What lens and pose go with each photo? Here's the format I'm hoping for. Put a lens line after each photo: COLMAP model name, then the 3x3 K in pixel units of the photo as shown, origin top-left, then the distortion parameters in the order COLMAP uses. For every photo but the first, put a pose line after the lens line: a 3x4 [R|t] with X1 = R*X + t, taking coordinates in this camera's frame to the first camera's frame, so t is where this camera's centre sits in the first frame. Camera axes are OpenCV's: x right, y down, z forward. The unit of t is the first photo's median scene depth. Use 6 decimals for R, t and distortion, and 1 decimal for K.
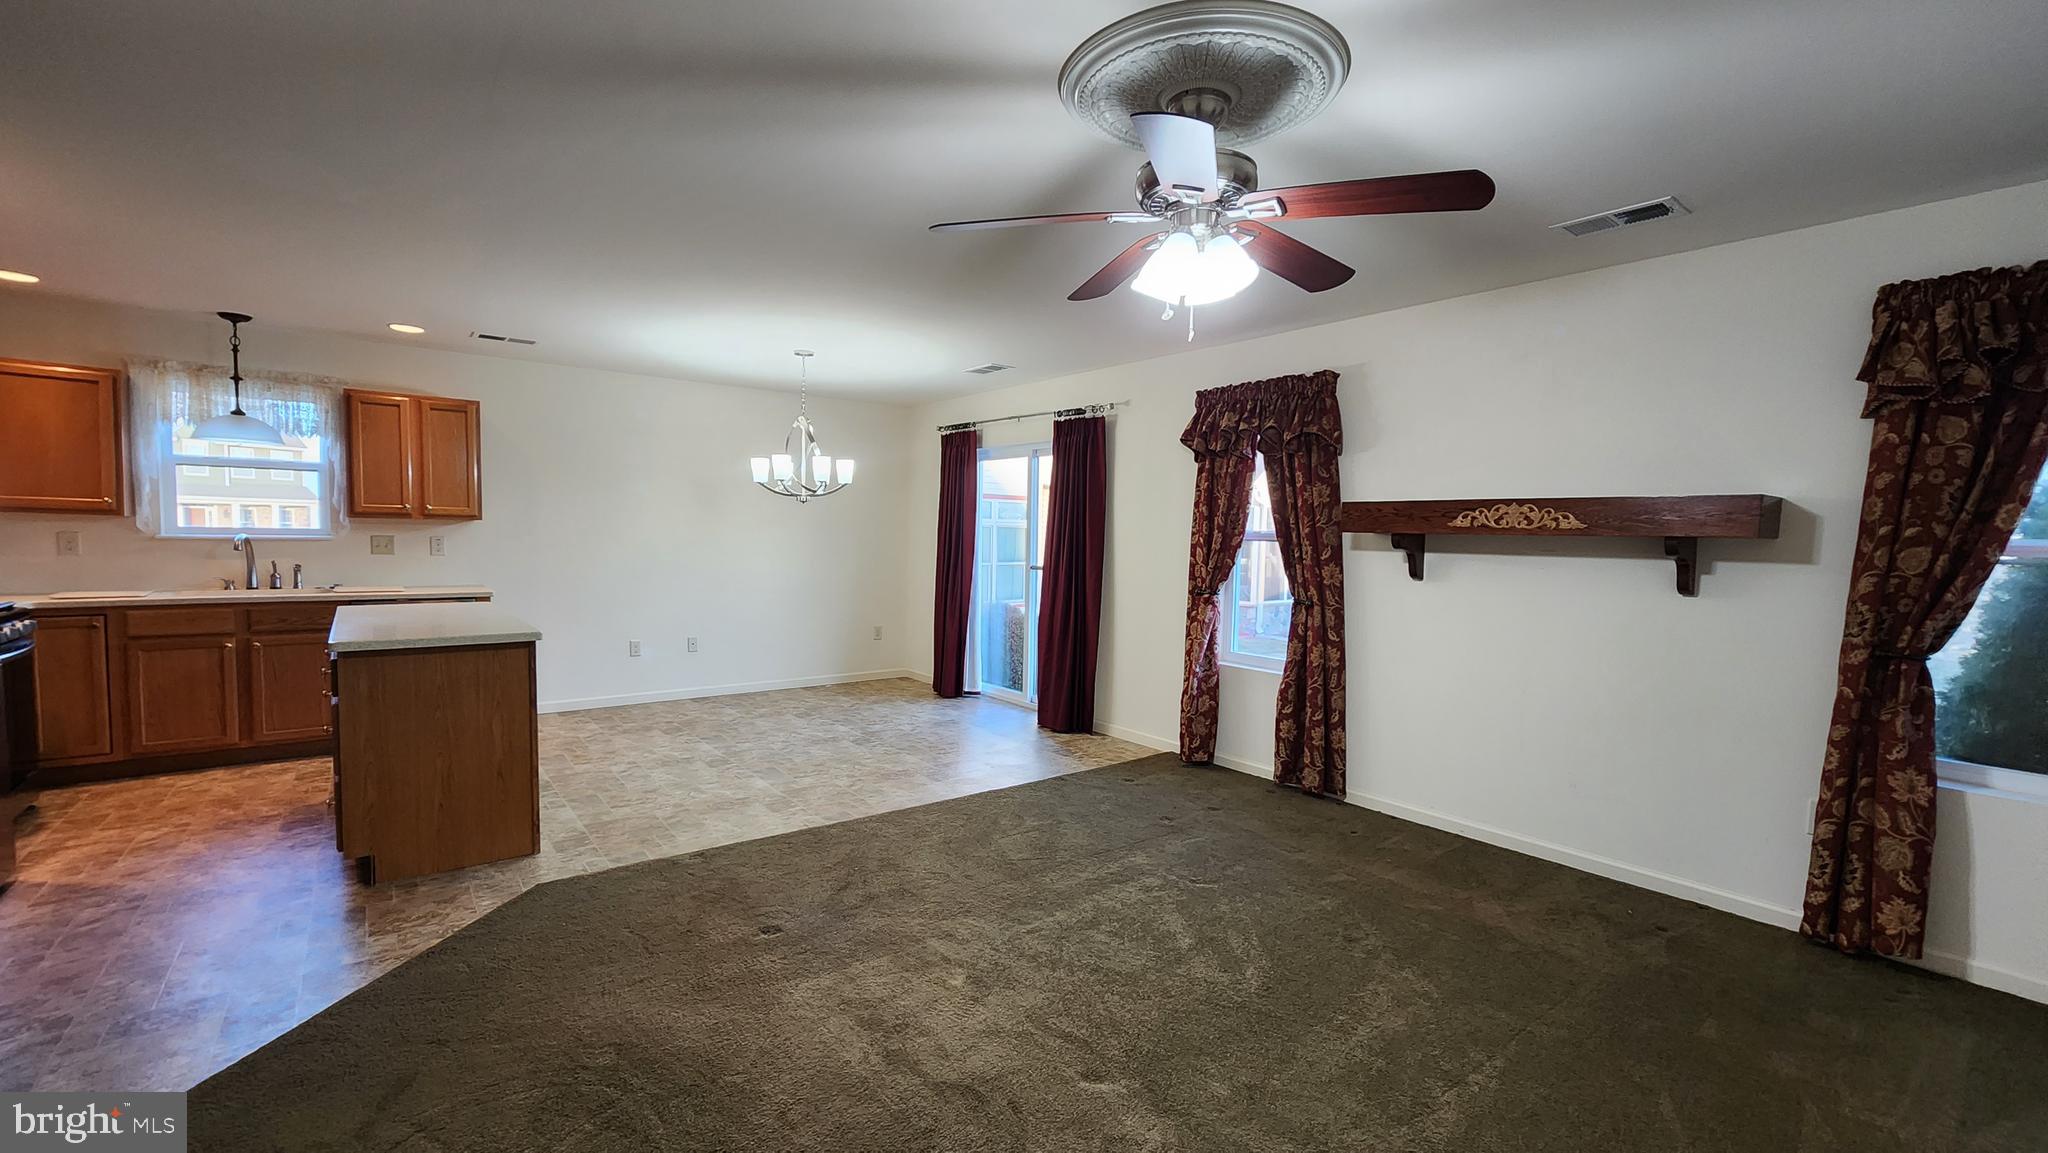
lens RADIAL K [[843.3, 0, 1024.9], [0, 843.3, 590.5], [0, 0, 1]] dist [-0.000301, 0.001537]
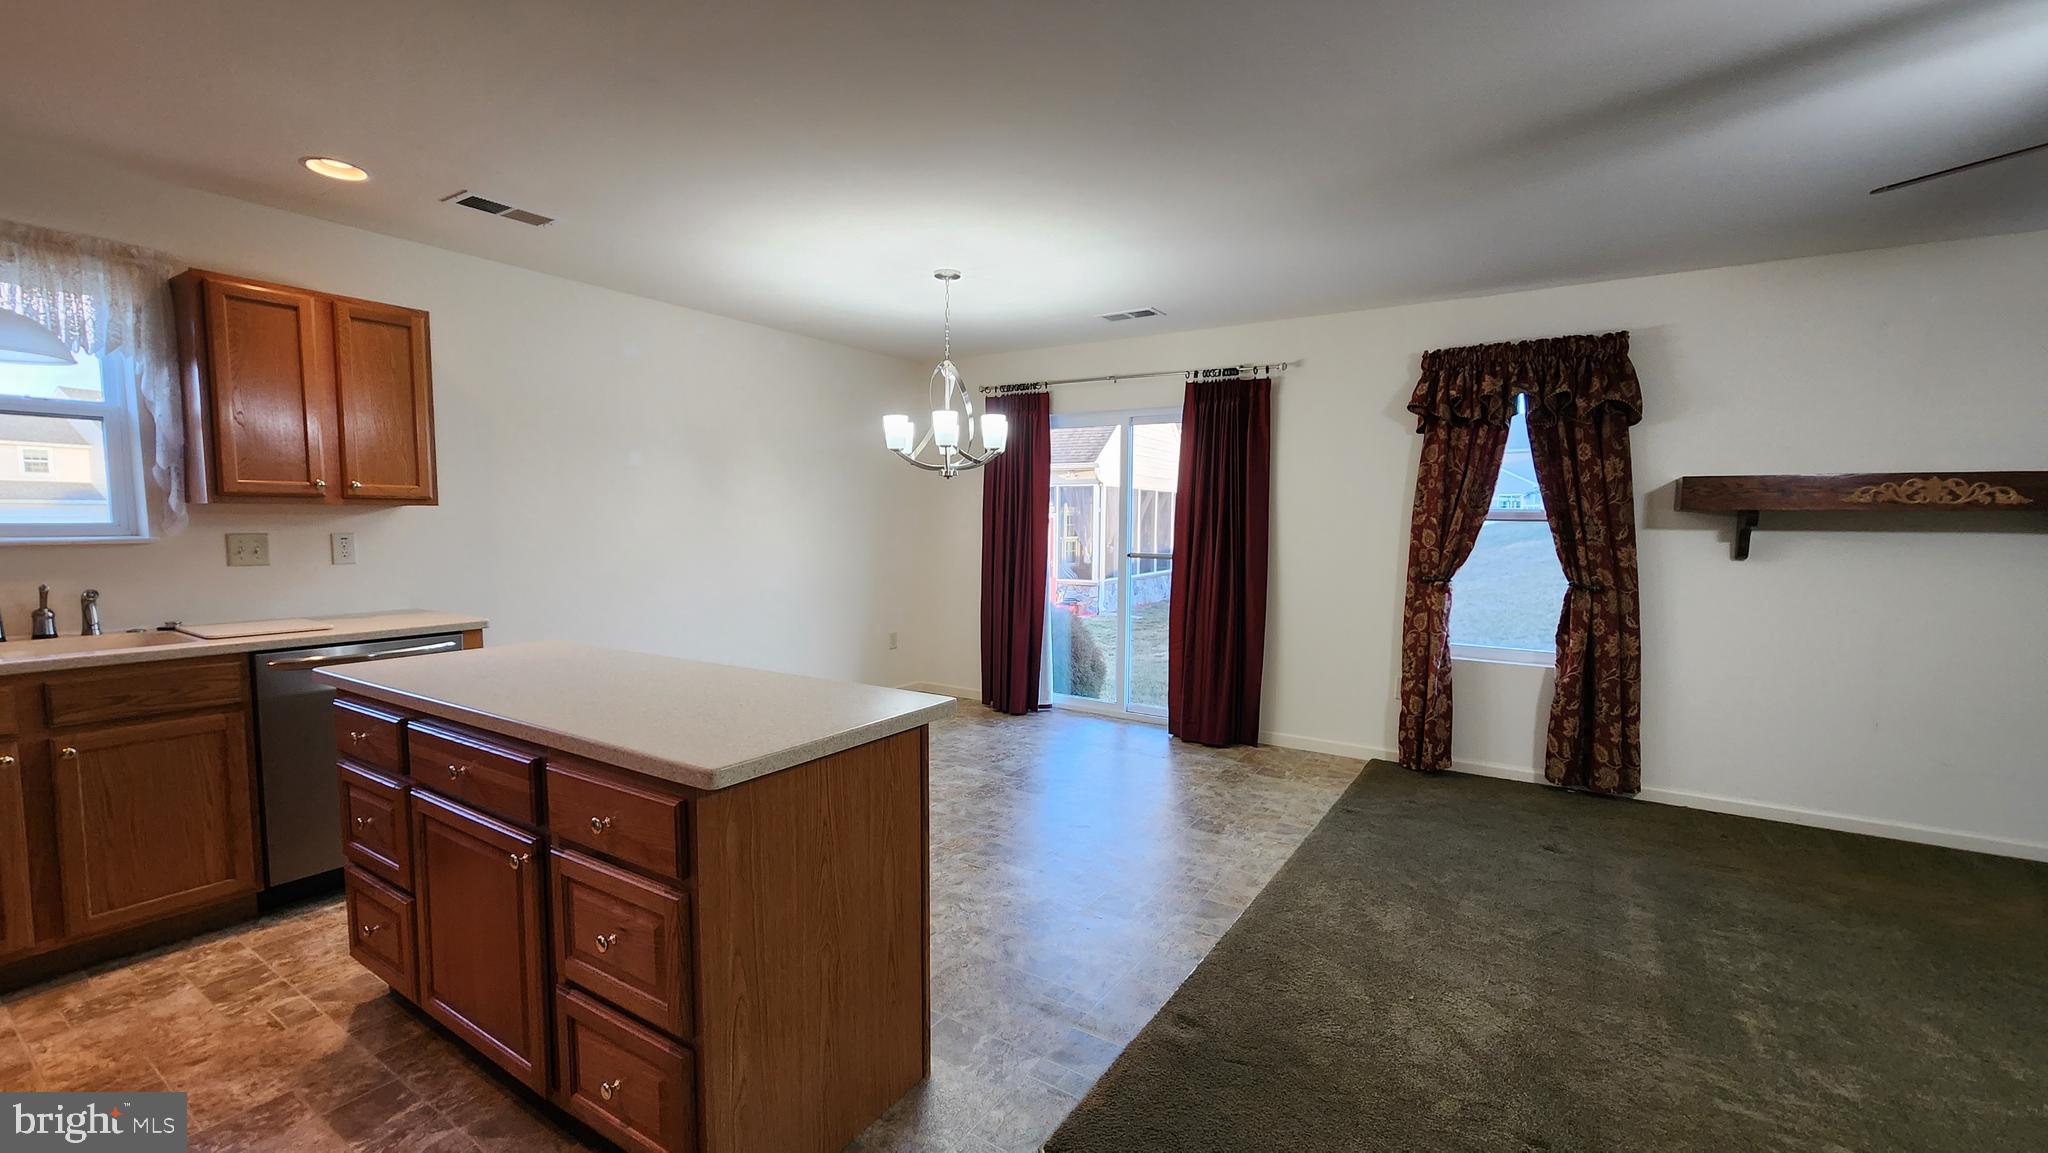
lens RADIAL K [[843.3, 0, 1026.0], [0, 843.3, 586.2], [0, 0, 1]] dist [-0.000301, 0.001537]
pose [[0.944648, -0.040532, 0.325571, -0.522149], [0.033899, 0.999086, 0.026023, -0.030436], [-0.326329, -0.013546, 0.945159, 0.323751]]
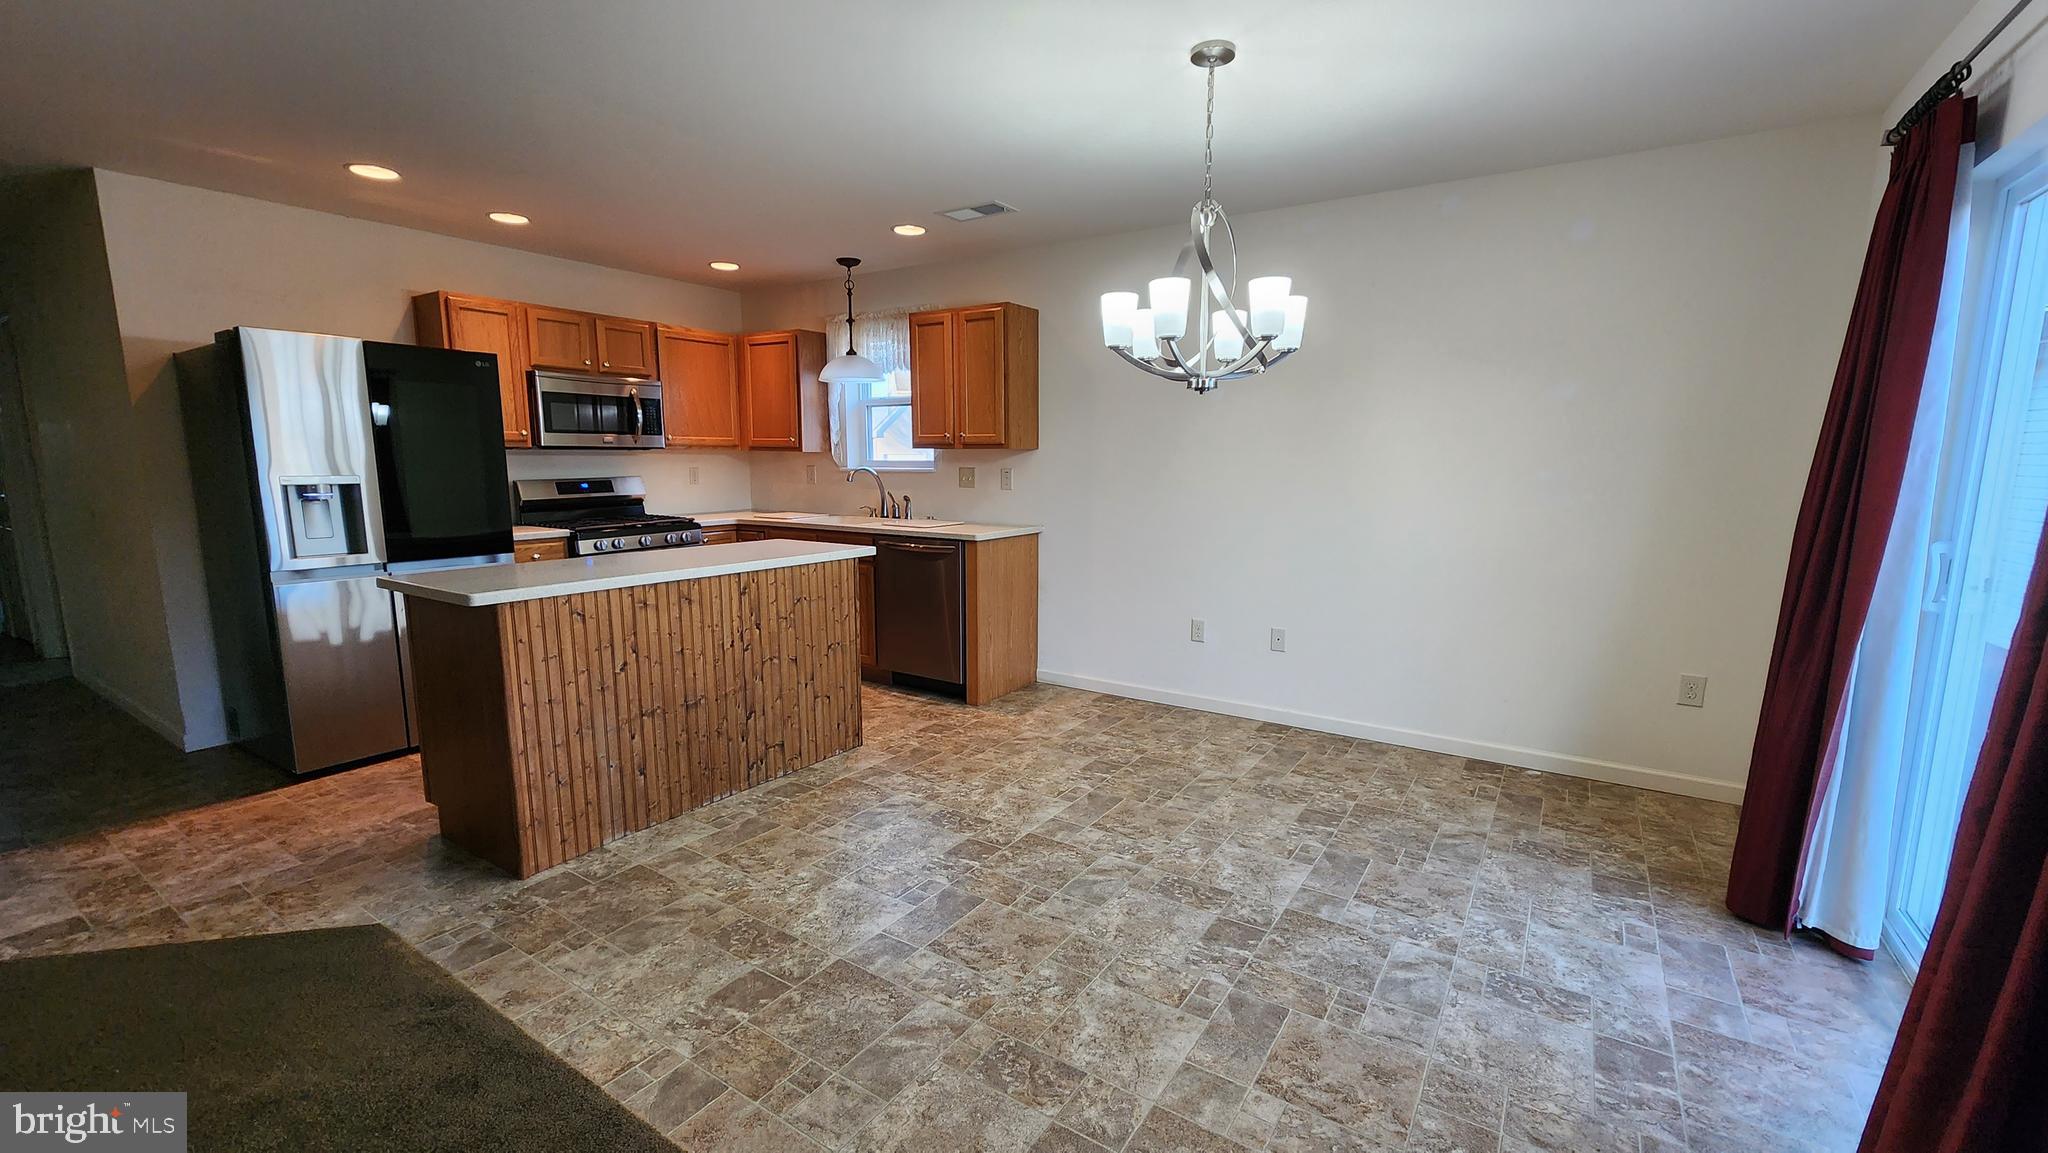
lens RADIAL K [[843.3, 0, 1021.4], [0, 843.3, 588.6], [0, 0, 1]] dist [-0.000301, 0.001537]
pose [[0.314713, 0.127500, -0.940585, 0.192922], [-0.060049, 0.991627, 0.114327, -0.049959], [0.947286, 0.020501, 0.319734, 0.891212]]
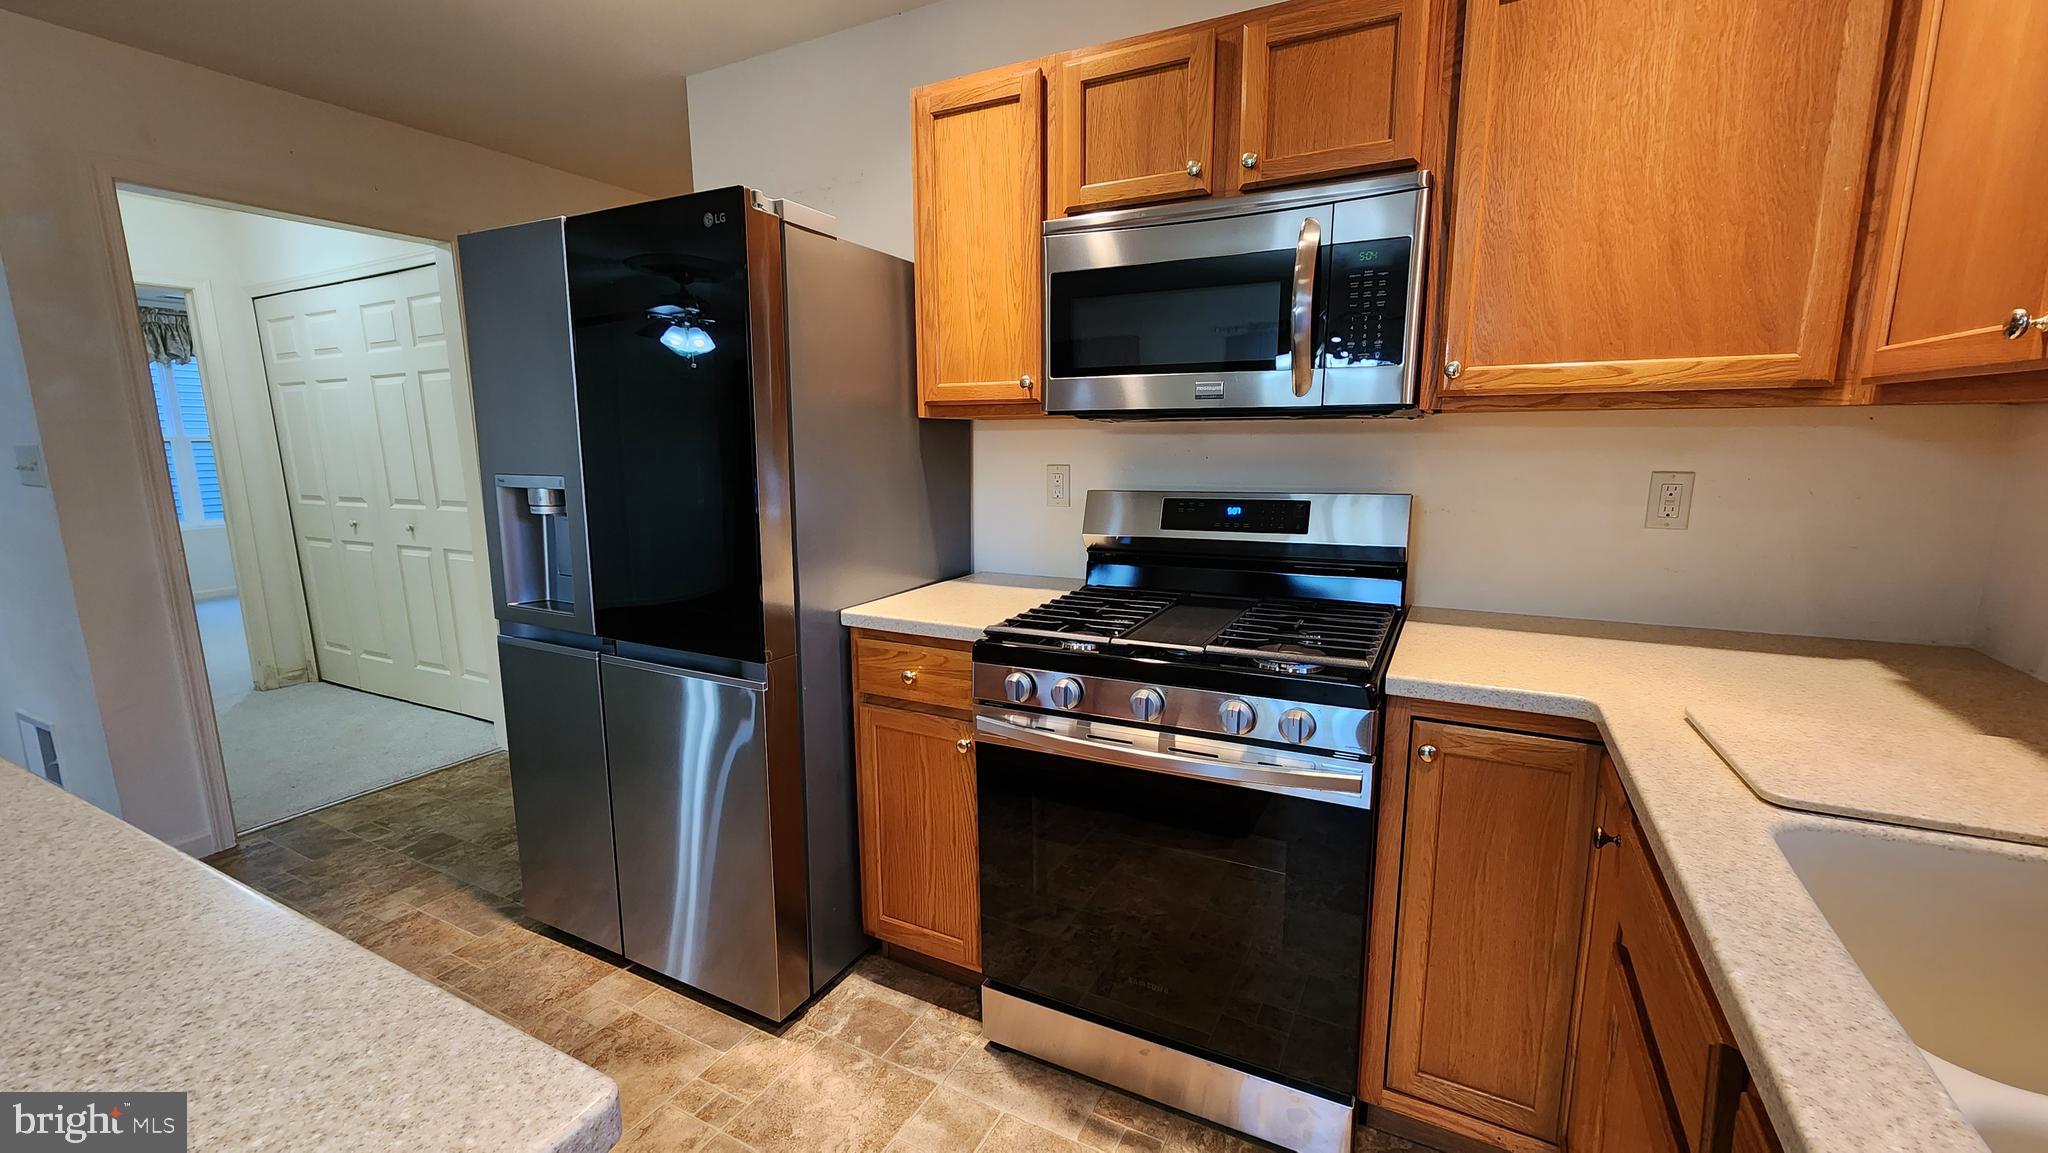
lens RADIAL K [[843.3, 0, 1021.9], [0, 843.3, 586.0], [0, 0, 1]] dist [-0.000301, 0.001537]
pose [[-0.912110, 0.058175, -0.405797, -0.764728], [-0.039406, 0.972853, 0.228042, -0.080052], [0.408047, 0.223991, -0.885057, 1.046653]]
